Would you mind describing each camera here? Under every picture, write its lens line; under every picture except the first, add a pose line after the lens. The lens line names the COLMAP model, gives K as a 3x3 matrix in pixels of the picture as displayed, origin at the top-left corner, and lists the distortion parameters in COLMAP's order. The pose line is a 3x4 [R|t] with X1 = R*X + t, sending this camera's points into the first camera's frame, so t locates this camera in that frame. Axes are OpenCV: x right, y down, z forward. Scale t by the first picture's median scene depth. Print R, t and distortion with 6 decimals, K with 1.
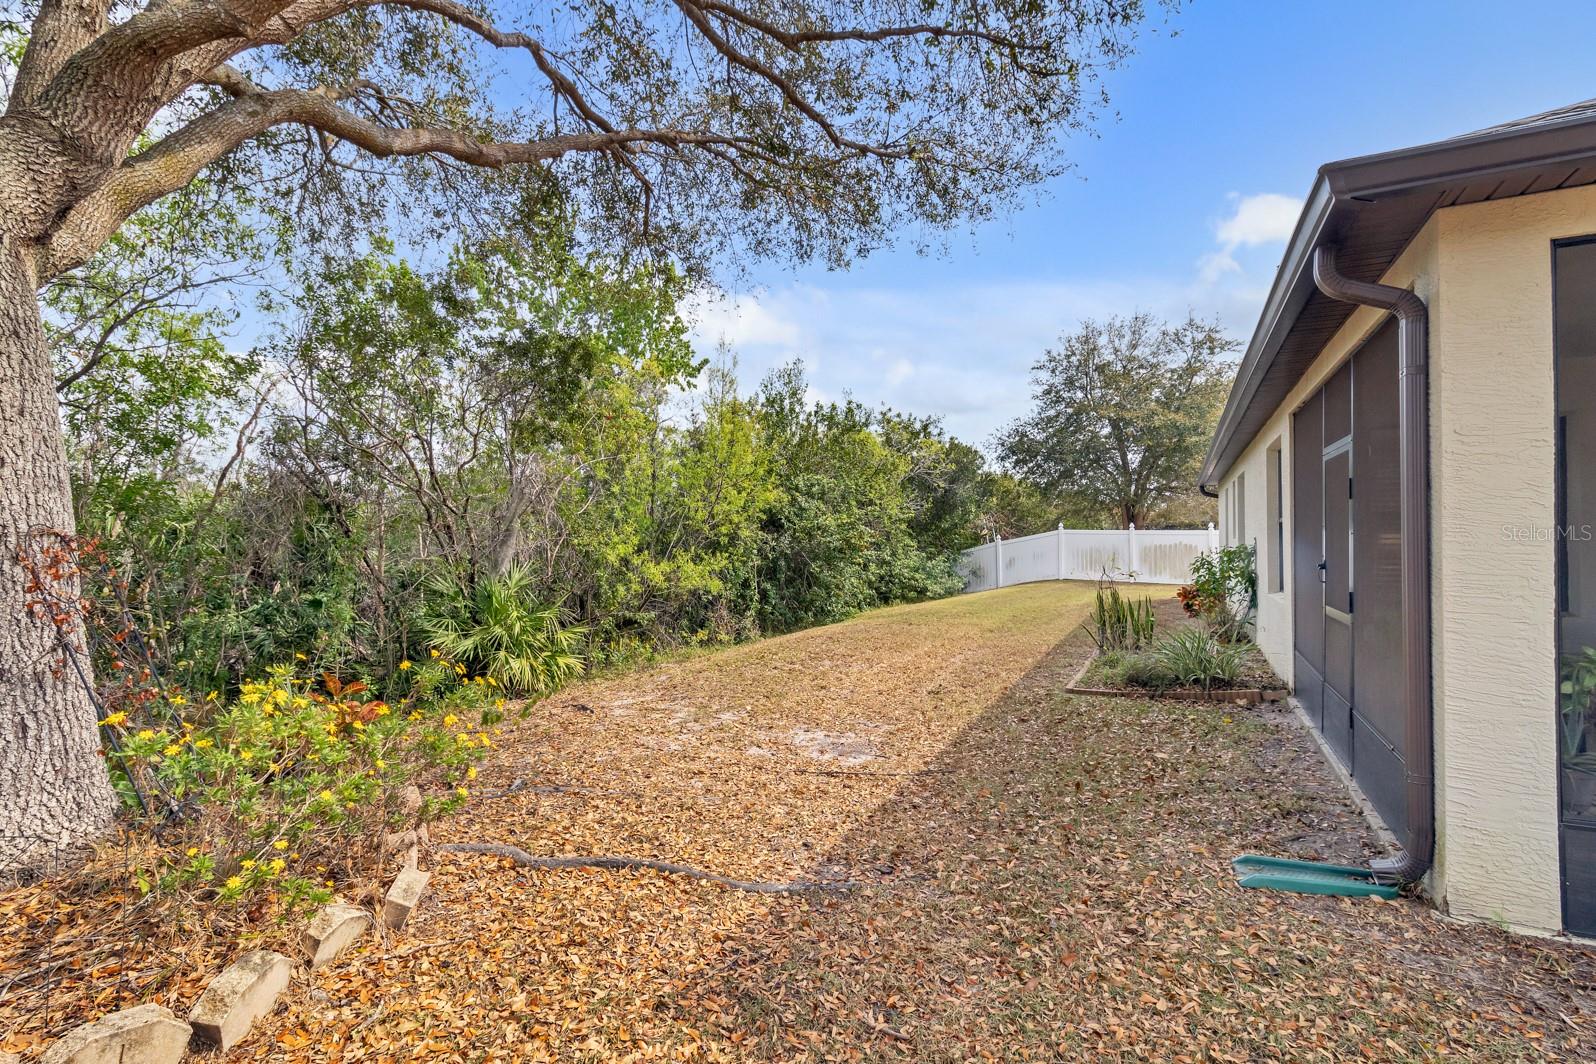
lens RADIAL K [[758.2, 0, 805.9], [0, 758.2, 531.0], [0, 0, 1]] dist [0.002096, 0.000759]
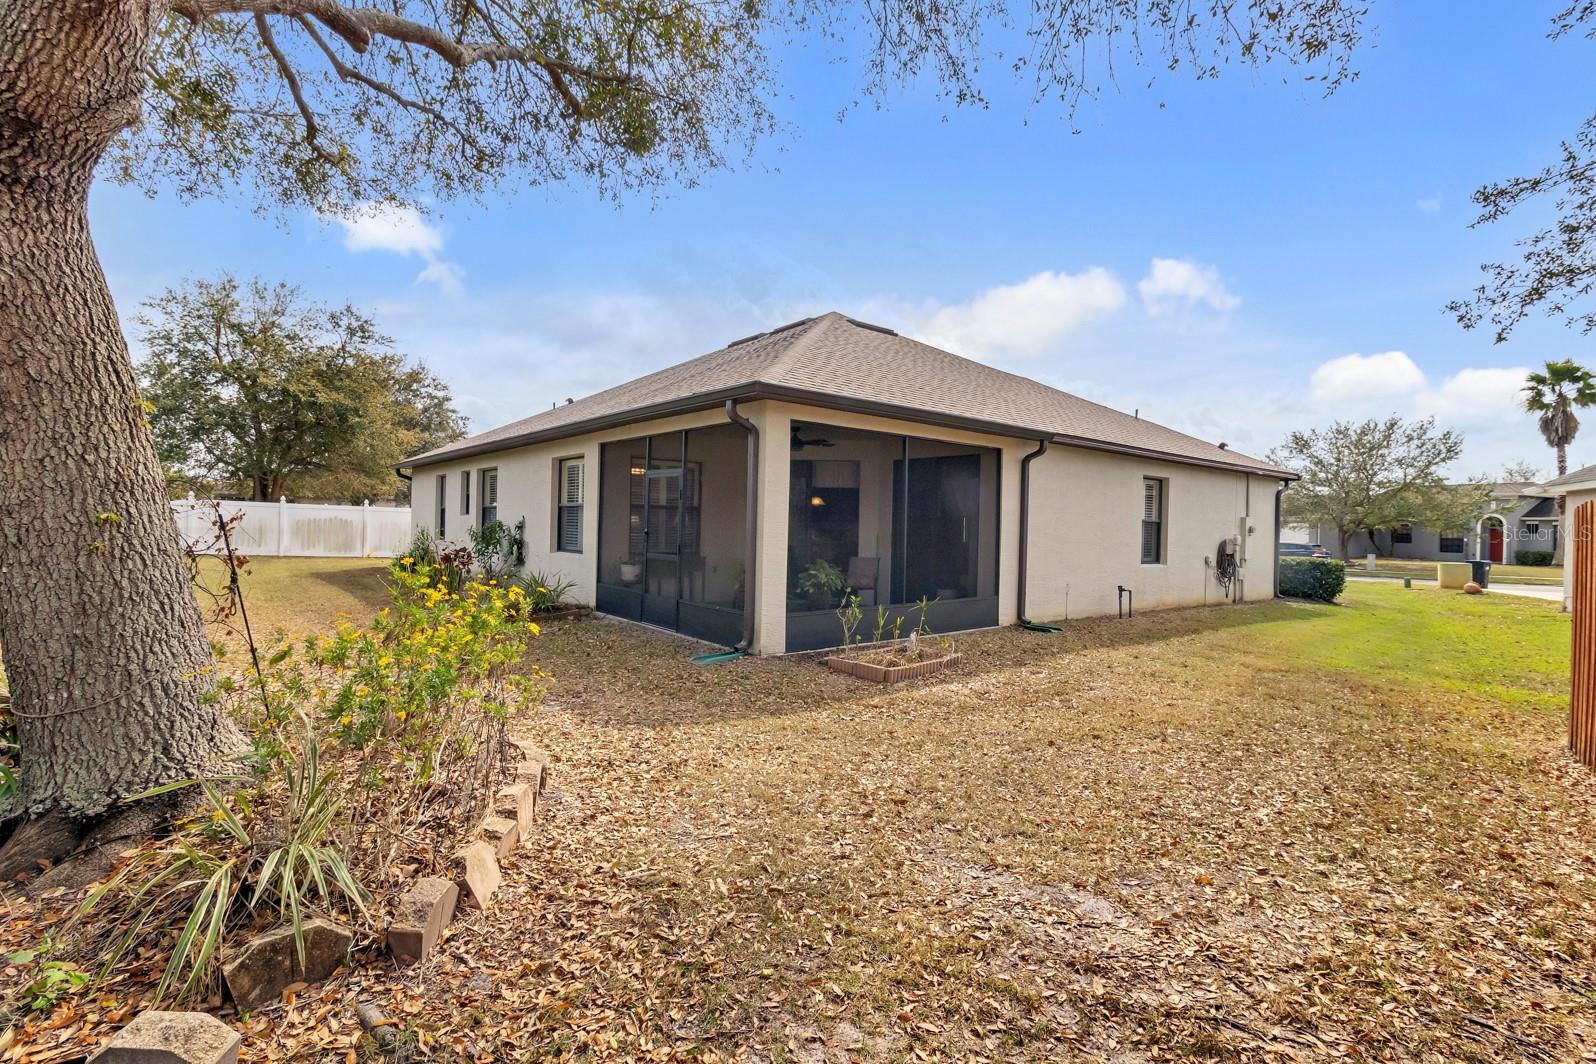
lens RADIAL K [[758.2, 0, 805.9], [0, 758.2, 531.0], [0, 0, 1]] dist [0.002096, 0.000759]
pose [[0.417870, -0.002817, 0.908502, -0.265480], [-0.028223, 0.999472, 0.016080, -0.000011], [-0.908068, -0.032360, 0.417570, -0.046208]]
